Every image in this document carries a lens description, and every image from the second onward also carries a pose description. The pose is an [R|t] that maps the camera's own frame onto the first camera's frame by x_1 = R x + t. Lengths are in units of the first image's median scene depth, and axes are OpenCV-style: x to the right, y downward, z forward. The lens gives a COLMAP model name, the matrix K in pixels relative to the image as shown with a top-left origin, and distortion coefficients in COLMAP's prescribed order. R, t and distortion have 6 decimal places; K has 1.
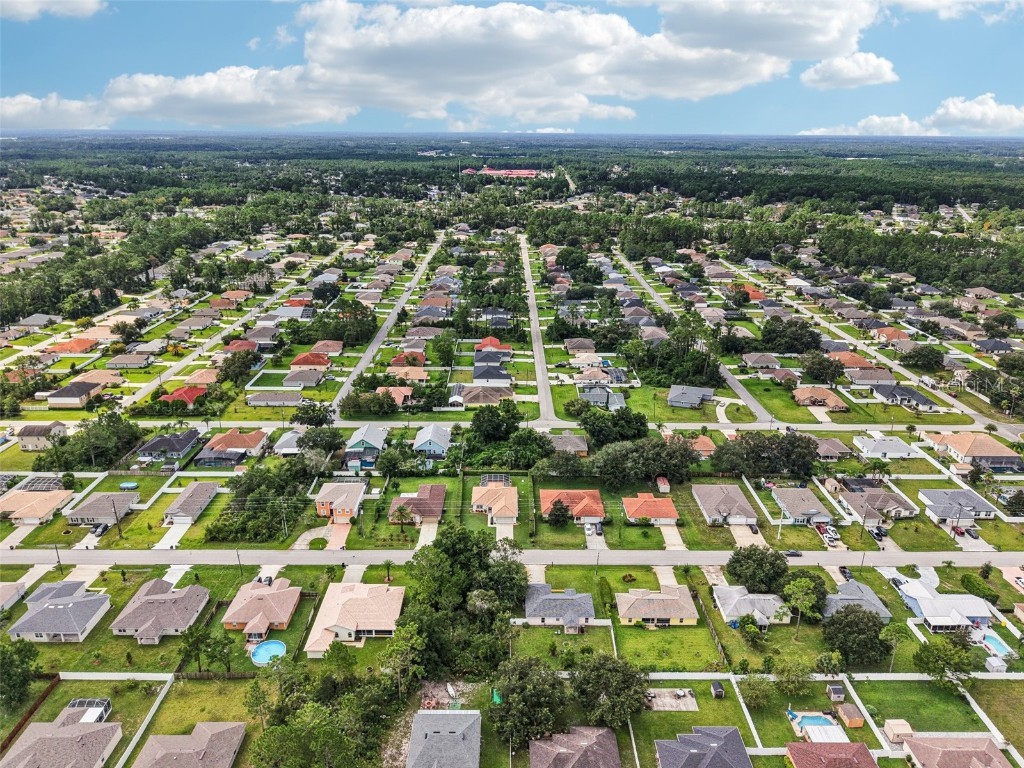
lens RADIAL K [[704.4, 0, 512.0], [0, 704.4, 384.0], [0, 0, 1]] dist [0.007563, -0.002780]
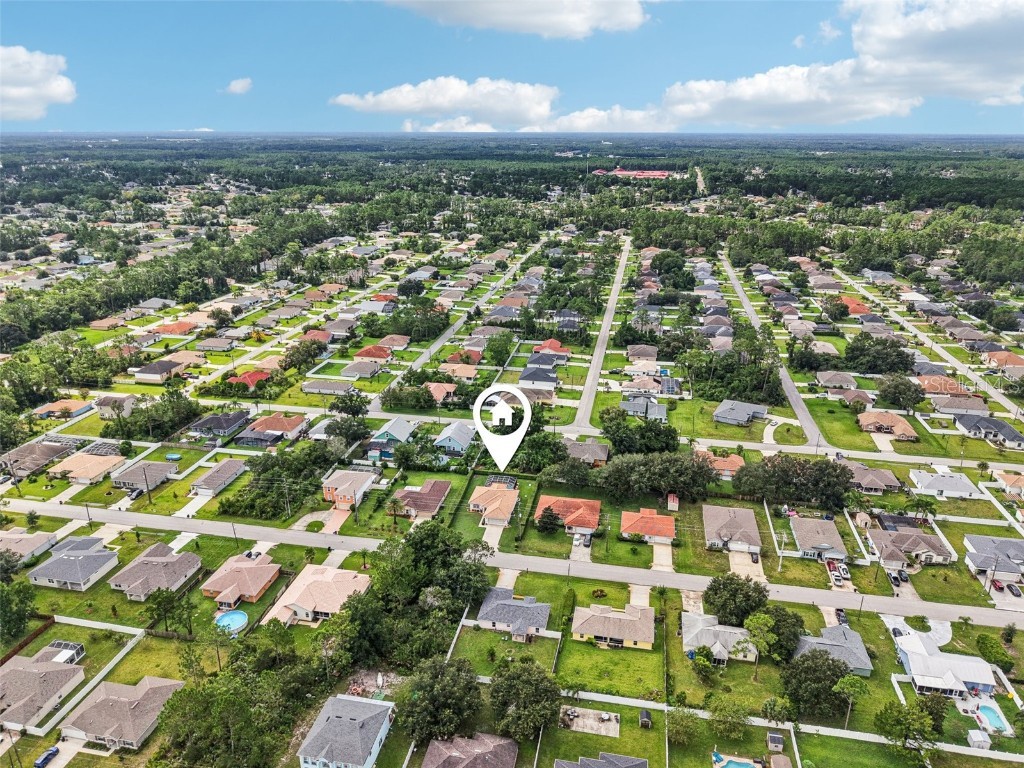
lens RADIAL K [[709.6, 0, 512.0], [0, 709.6, 384.0], [0, 0, 1]] dist [0.008712, -0.004035]
pose [[0.980148, 0.062696, -0.188096, 0.147375], [-0.063245, 0.997993, 0.003089, -0.004821], [0.187912, 0.008868, 0.982146, 0.011993]]
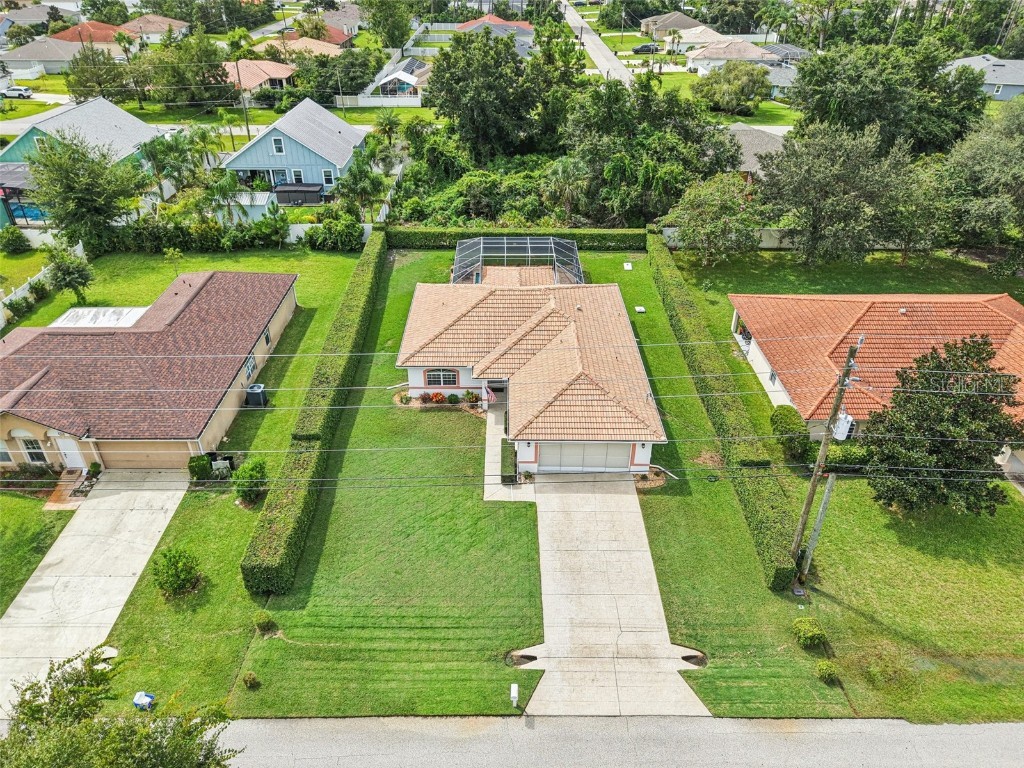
lens RADIAL K [[709.6, 0, 512.0], [0, 709.6, 384.0], [0, 0, 1]] dist [0.008712, -0.004035]
pose [[0.999998, 0.001642, -0.000719, -0.021480], [-0.001451, 0.976836, 0.213984, 0.108651], [0.001053, -0.213983, 0.976837, 0.653777]]
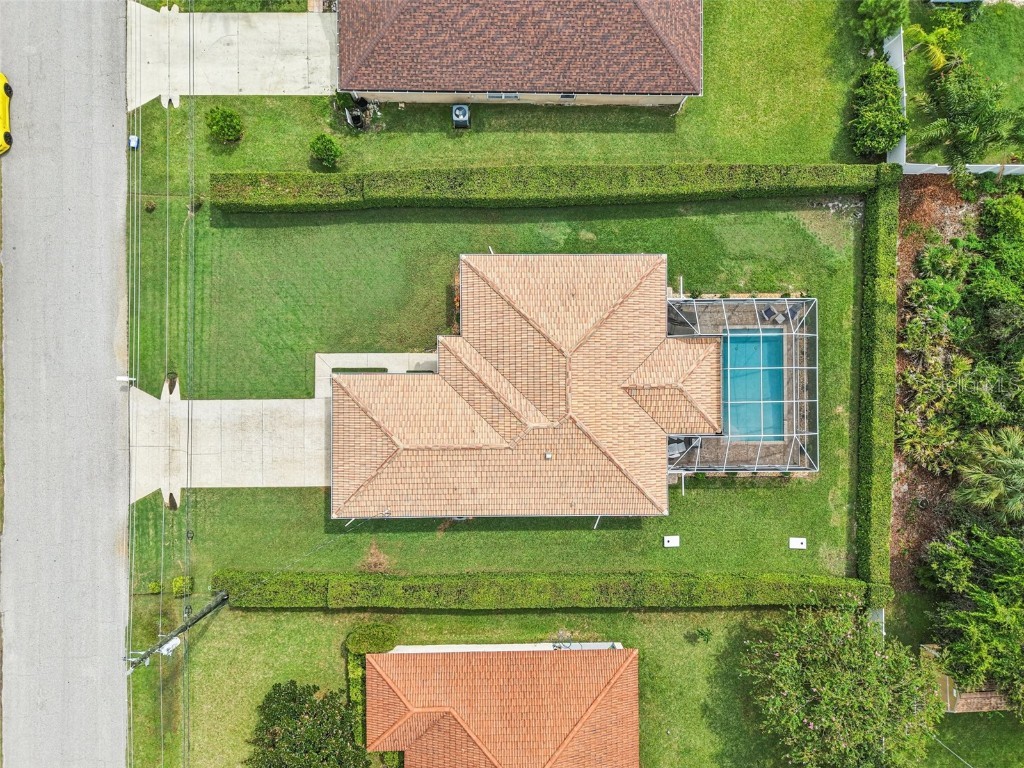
lens RADIAL K [[709.6, 0, 512.0], [0, 709.6, 384.0], [0, 0, 1]] dist [0.008712, -0.004035]
pose [[-0.003484, 0.999980, -0.005274, -0.019637], [-0.363080, 0.003649, 0.931751, 0.000851], [0.931751, 0.005161, 0.363060, 0.758879]]
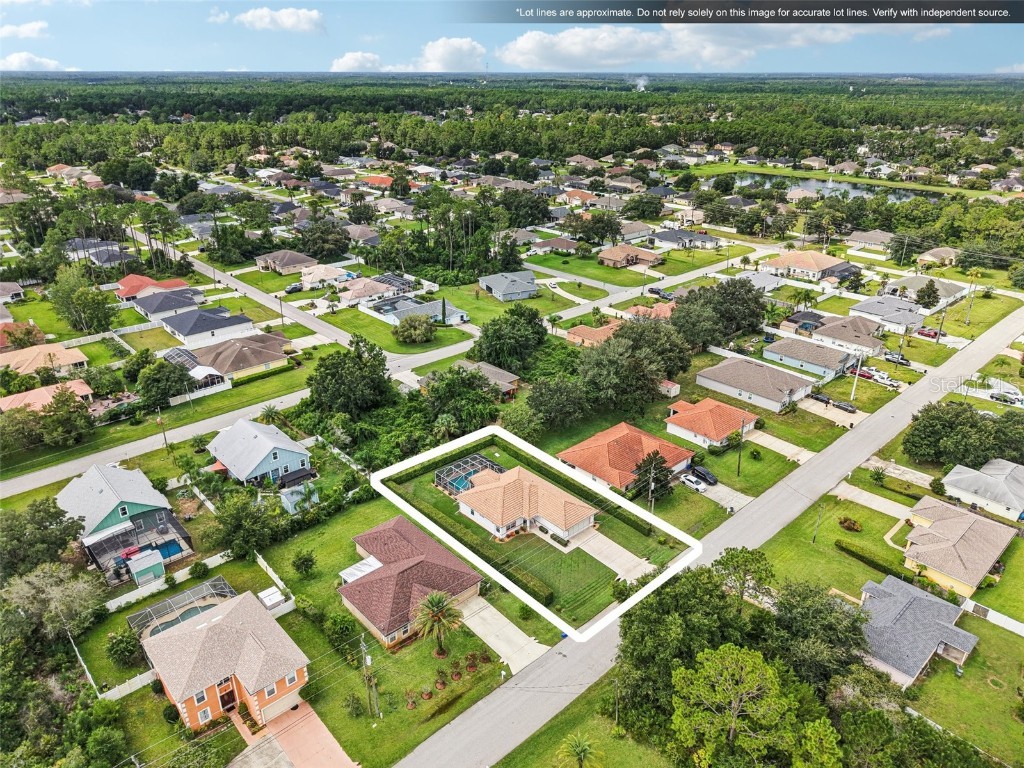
lens RADIAL K [[709.6, 0, 512.0], [0, 709.6, 384.0], [0, 0, 1]] dist [0.008712, -0.004035]
pose [[0.734638, -0.280270, 0.617864, -0.261778], [0.233757, 0.959487, 0.157297, 0.000347], [-0.636918, 0.028874, 0.770391, 0.492901]]
